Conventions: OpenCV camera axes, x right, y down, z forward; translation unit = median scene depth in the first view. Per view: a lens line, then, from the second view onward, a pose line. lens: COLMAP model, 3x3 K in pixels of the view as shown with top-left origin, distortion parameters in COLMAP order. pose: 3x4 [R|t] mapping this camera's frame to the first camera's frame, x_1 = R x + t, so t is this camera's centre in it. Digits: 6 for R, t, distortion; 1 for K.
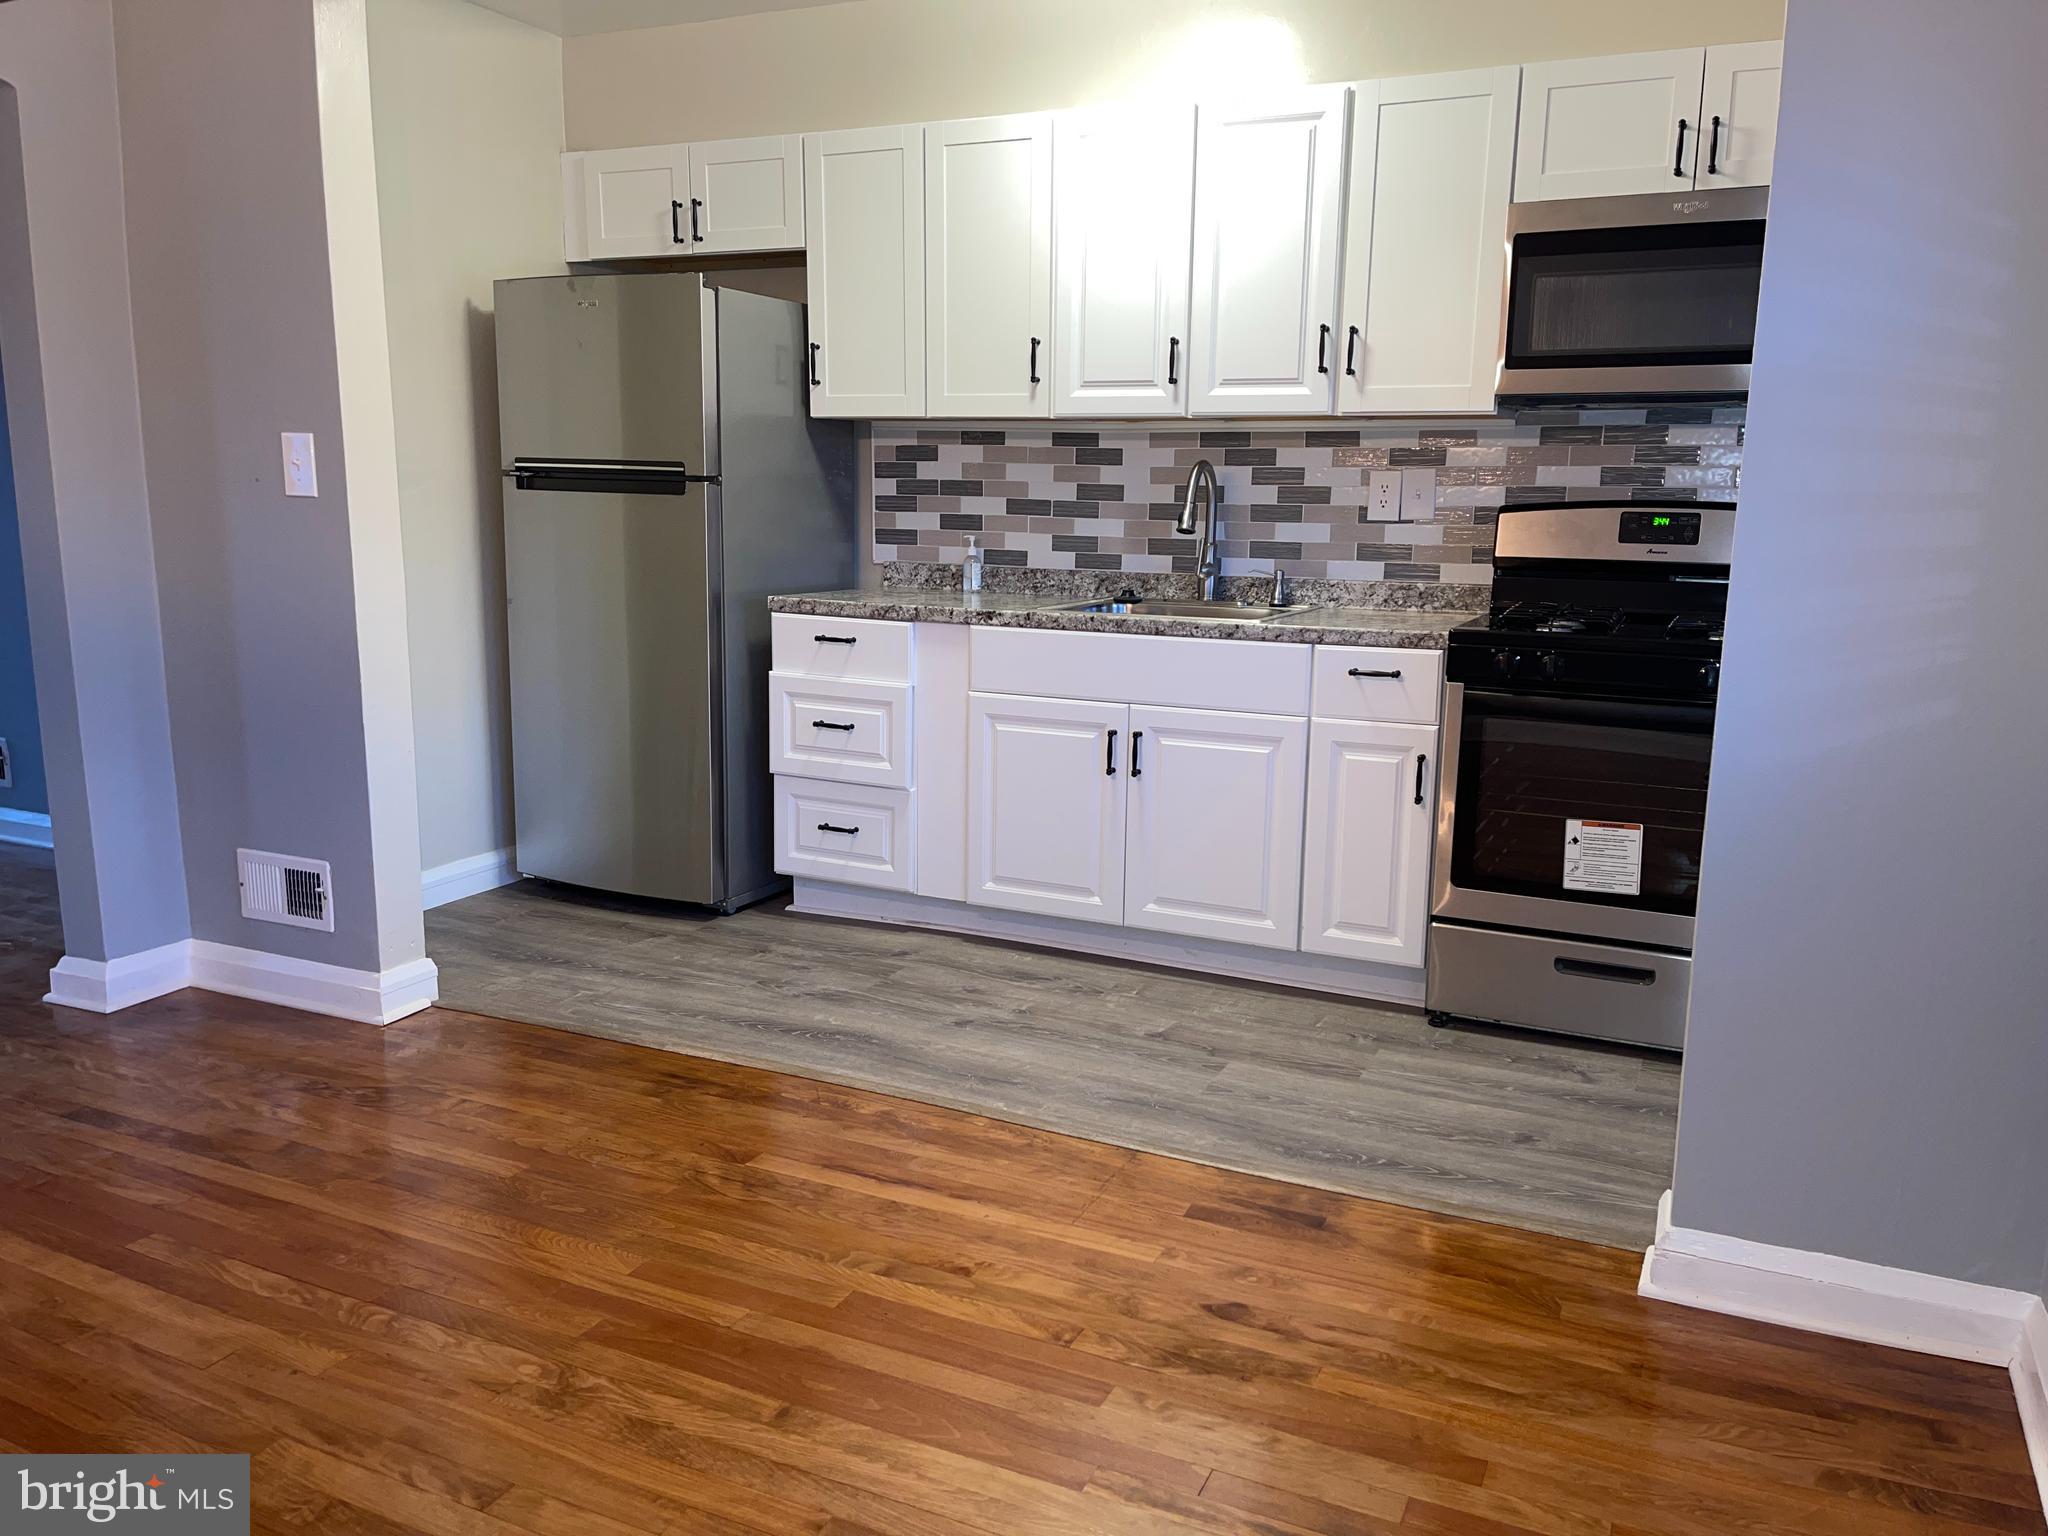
lens RADIAL K [[1553.8, 0, 1036.3], [0, 1553.8, 772.6], [0, 0, 1]] dist [0.075148, -0.088761]
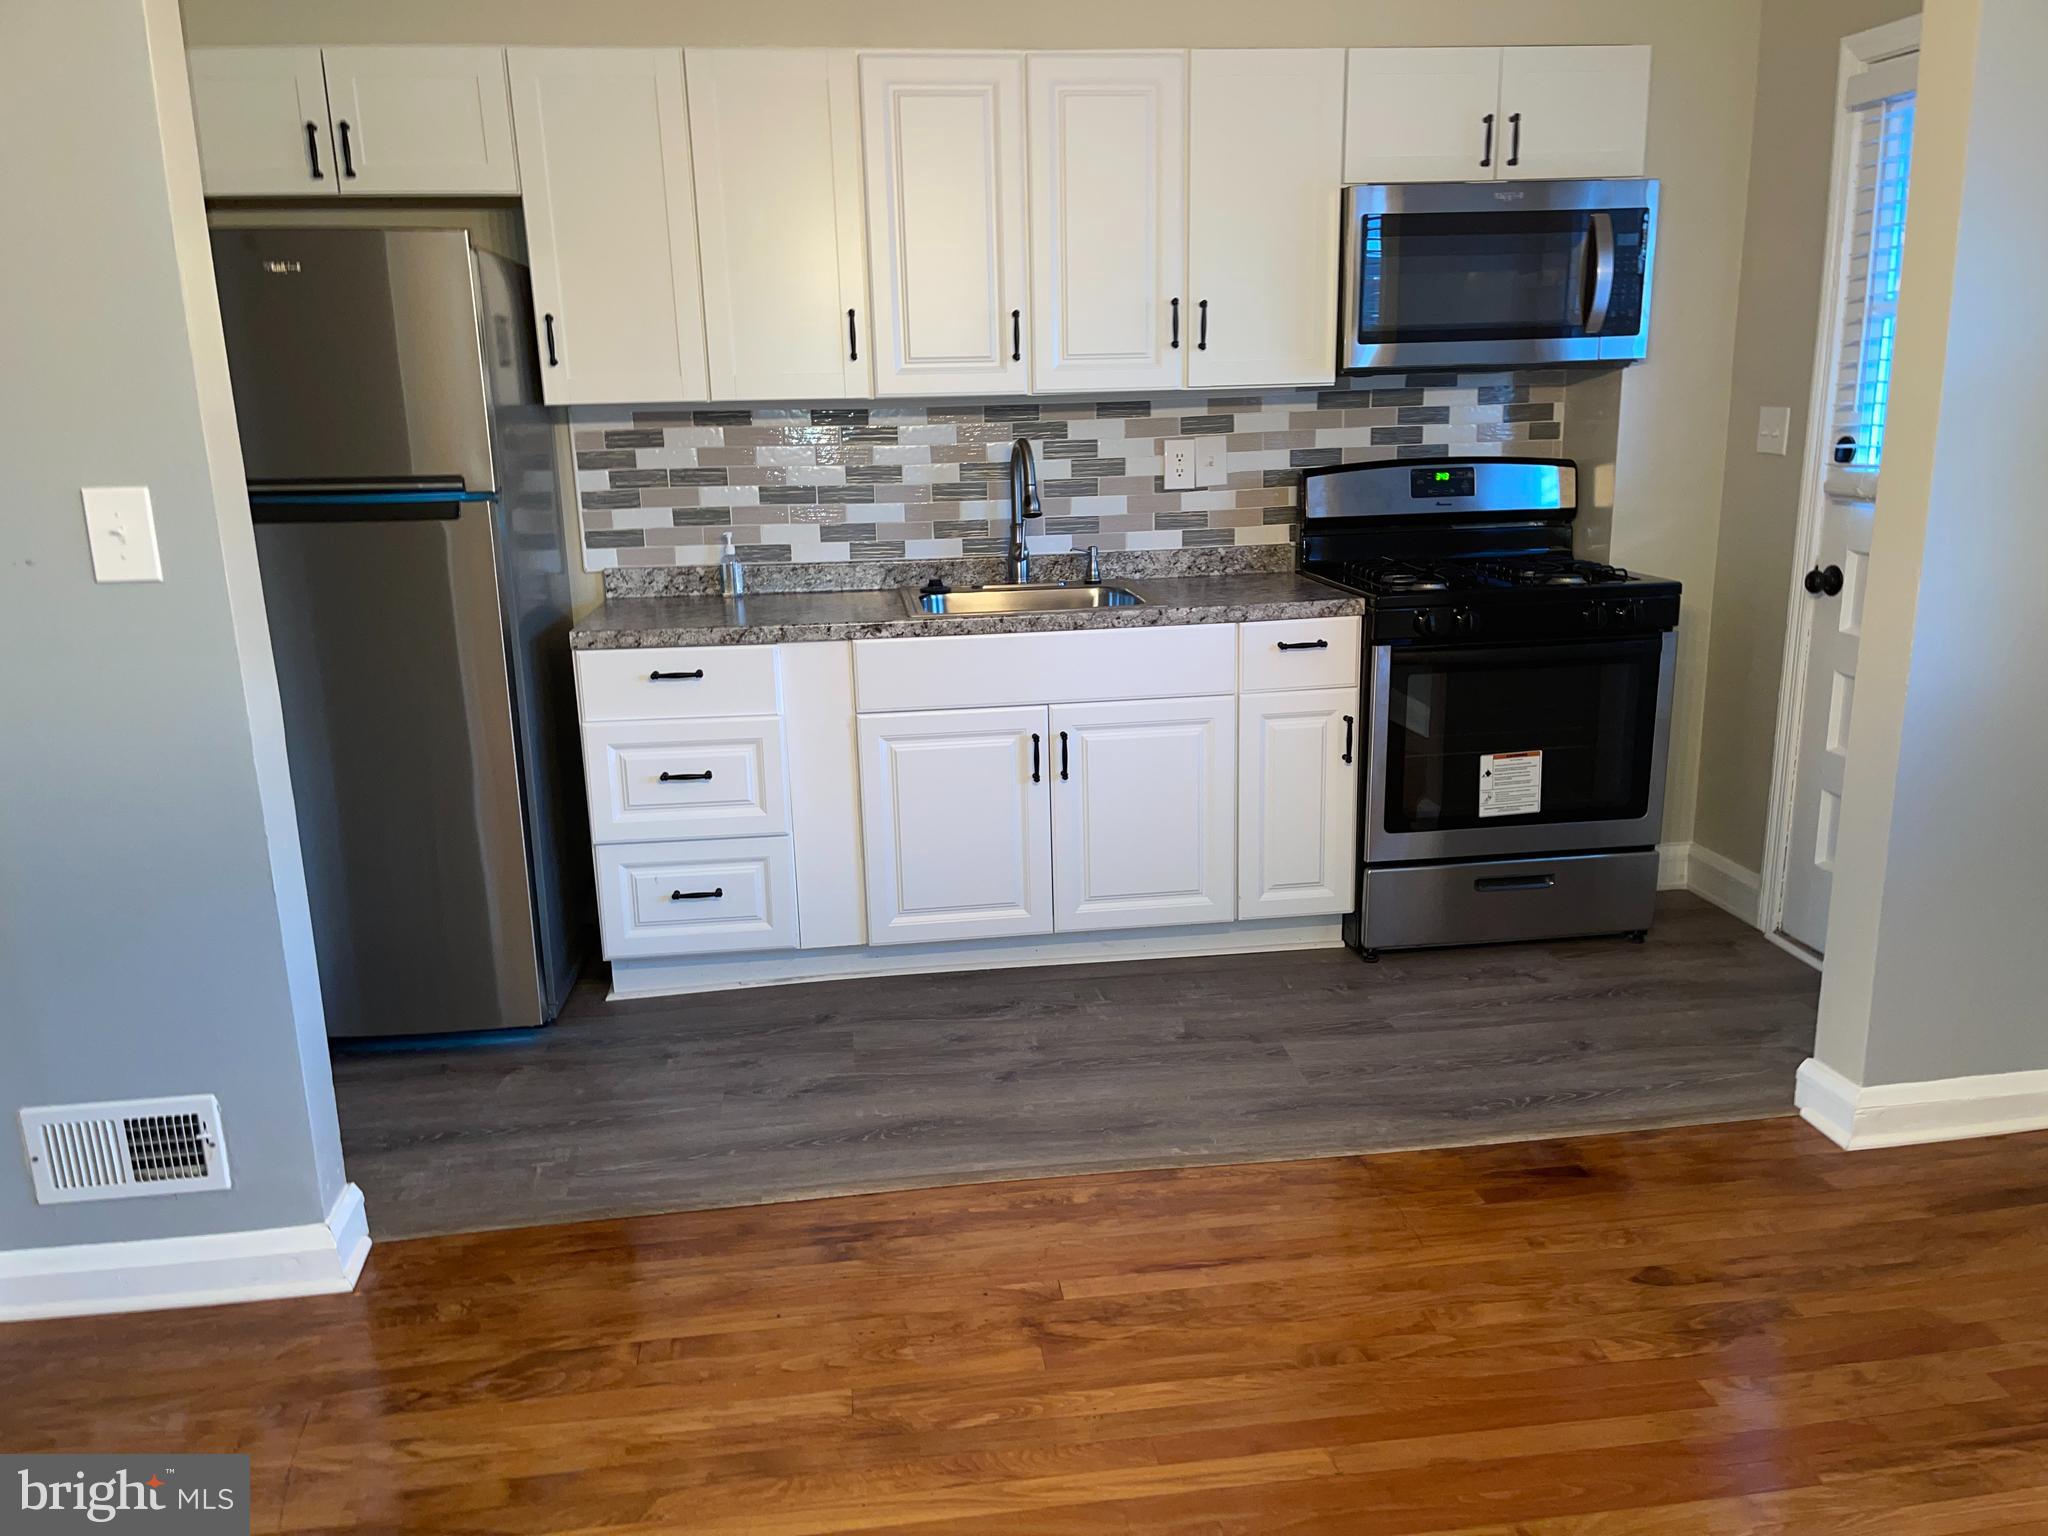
lens RADIAL K [[1553.8, 0, 1033.6], [0, 1553.8, 787.9], [0, 0, 1]] dist [0.075148, -0.088761]
pose [[0.839451, -0.169659, 0.516273, -0.461710], [0.135464, 0.985356, 0.103548, -0.096668], [-0.526281, -0.016987, 0.850141, 0.201132]]
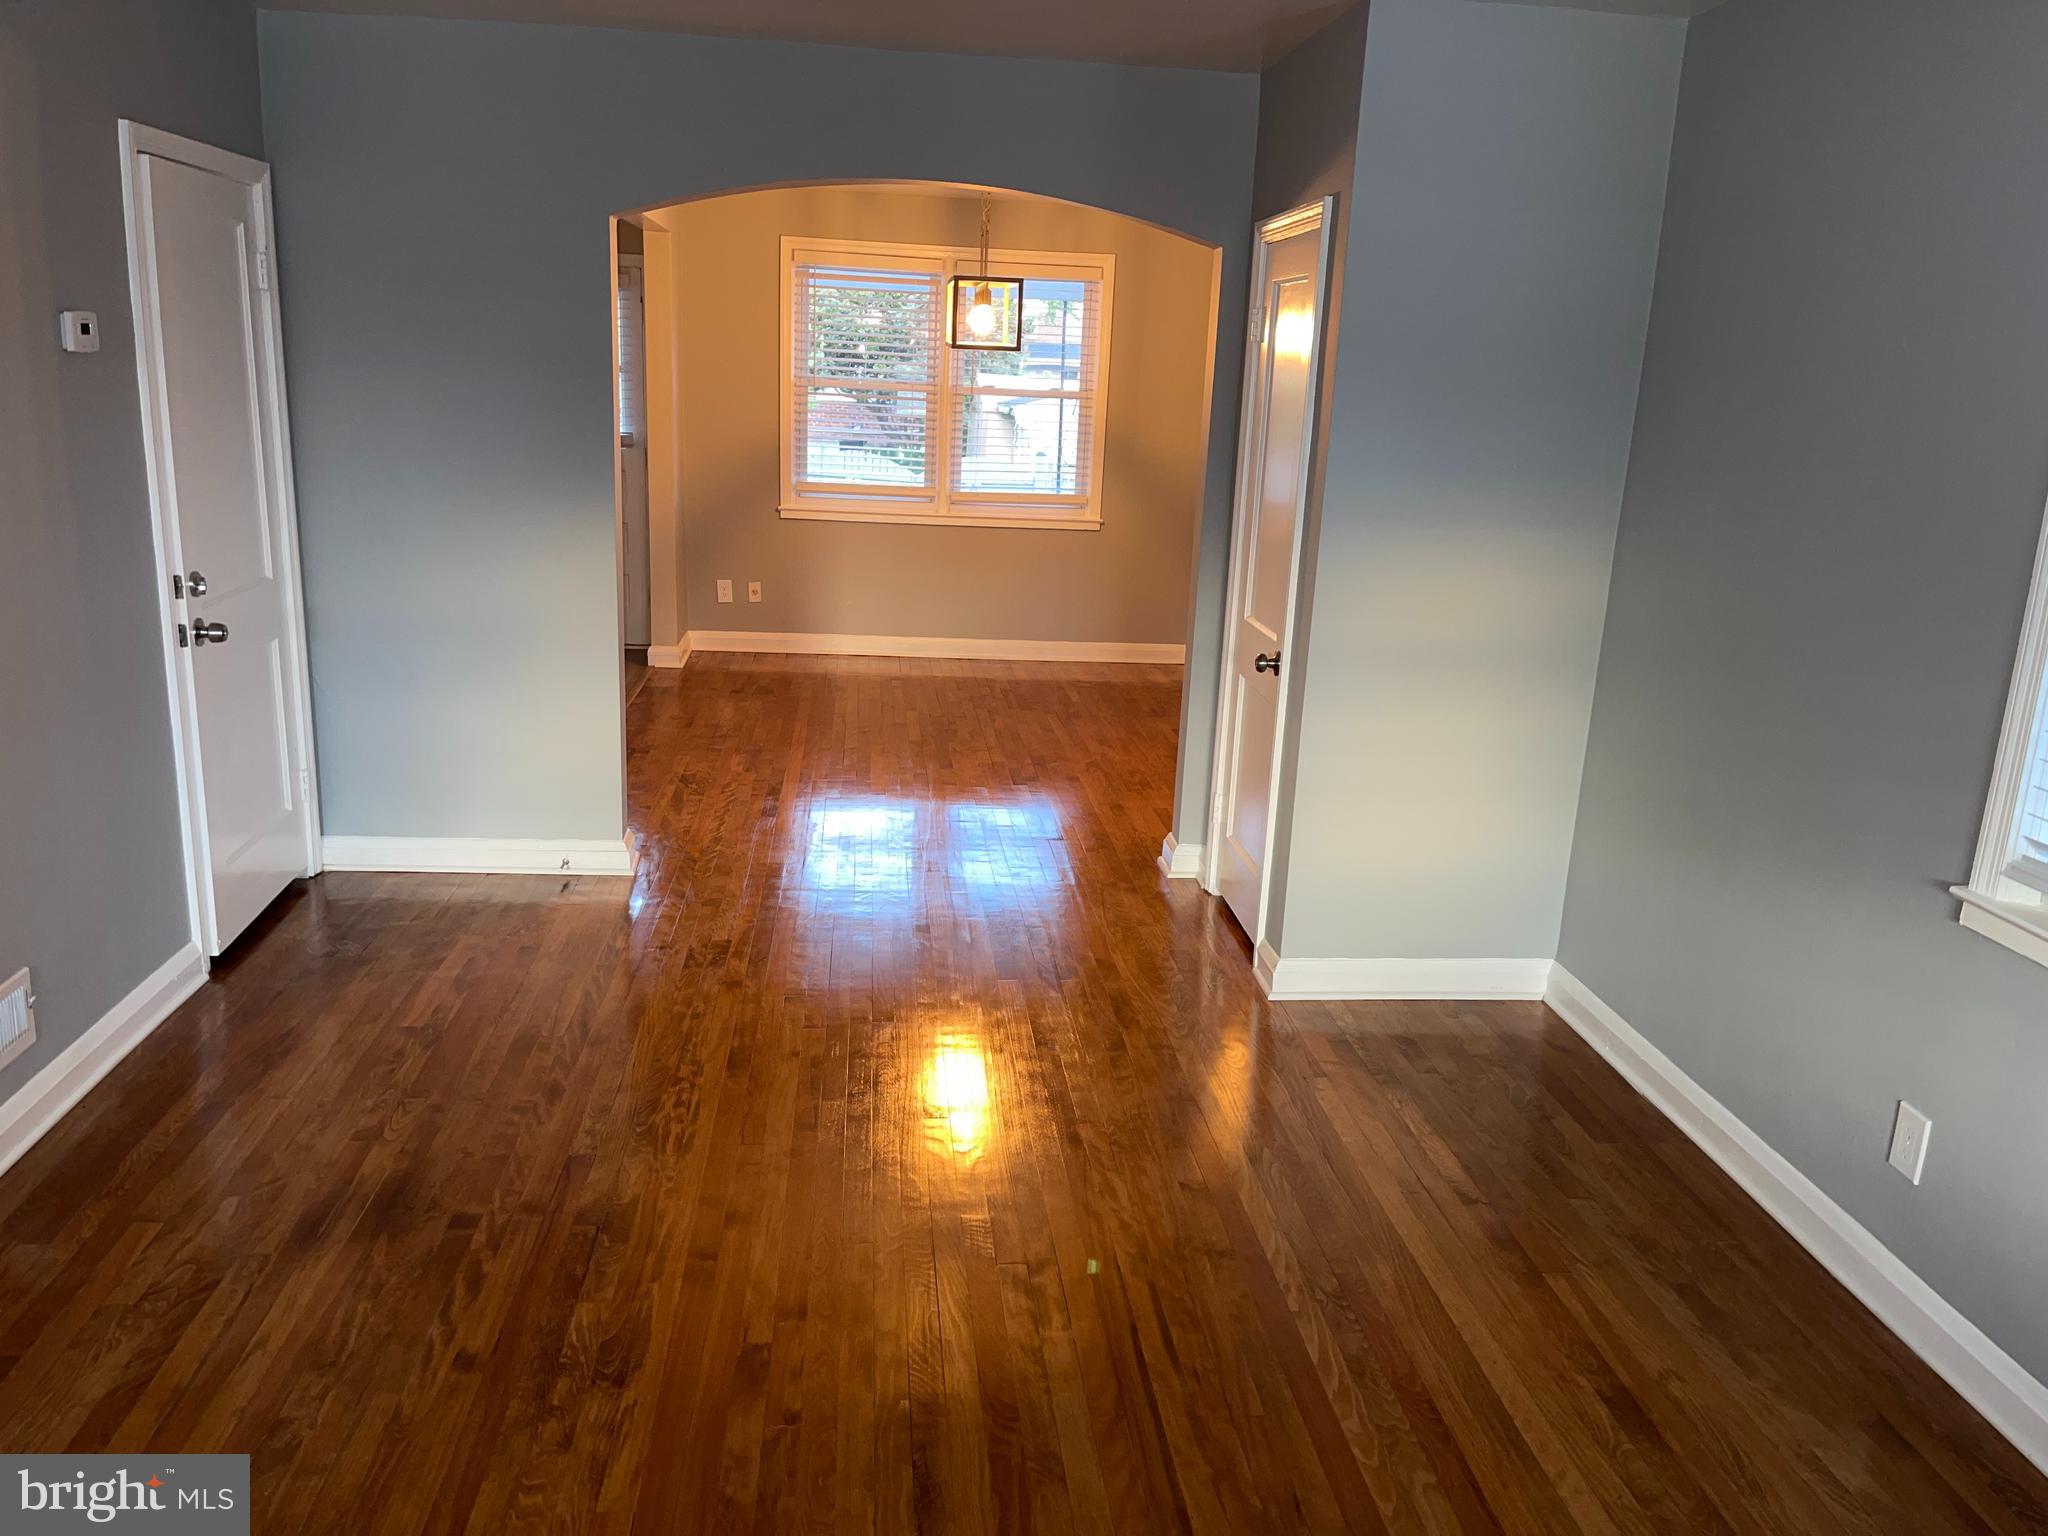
lens RADIAL K [[1553.8, 0, 1035.6], [0, 1553.8, 782.1], [0, 0, 1]] dist [0.075148, -0.088761]
pose [[-0.519135, -0.255555, 0.815592, -1.881948], [0.102272, 0.928822, 0.356131, -0.378034], [-0.848551, 0.268292, -0.456048, 1.284451]]
